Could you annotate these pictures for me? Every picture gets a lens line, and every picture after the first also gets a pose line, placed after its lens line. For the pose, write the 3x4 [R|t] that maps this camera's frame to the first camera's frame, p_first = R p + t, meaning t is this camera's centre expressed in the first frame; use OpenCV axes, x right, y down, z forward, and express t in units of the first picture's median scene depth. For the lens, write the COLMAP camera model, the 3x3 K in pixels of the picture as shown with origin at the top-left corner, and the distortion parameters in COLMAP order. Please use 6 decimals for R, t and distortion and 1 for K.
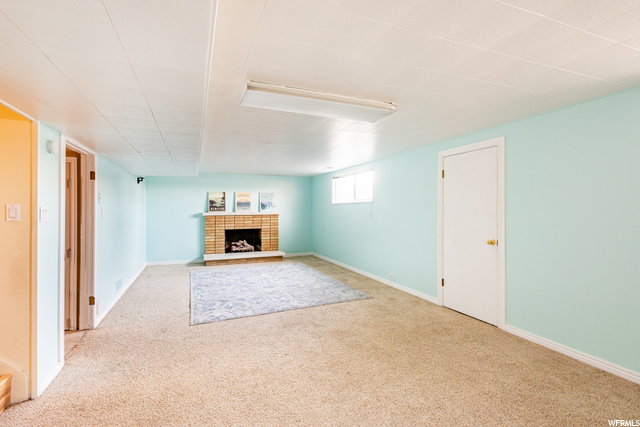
lens RADIAL K [[301.2, 0, 320.0], [0, 301.2, 213.5], [0, 0, 1]] dist [-0.000062, -0.000019]
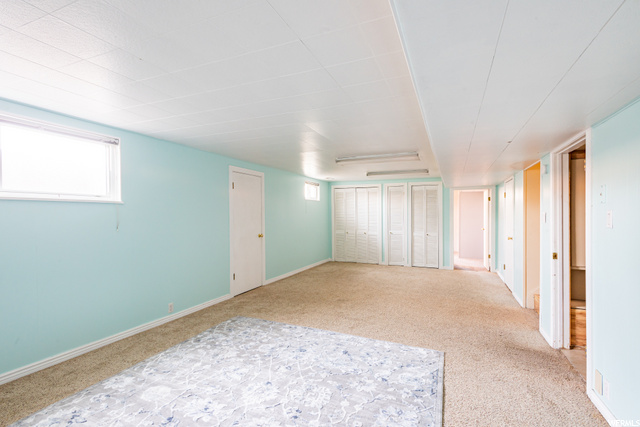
lens RADIAL K [[301.2, 0, 320.0], [0, 301.2, 213.5], [0, 0, 1]] dist [-0.000062, -0.000019]
pose [[-0.695925, -0.006029, 0.718089, -0.685842], [-0.000409, 0.999968, 0.007999, -0.031555], [-0.718115, 0.005273, -0.695905, 1.592870]]
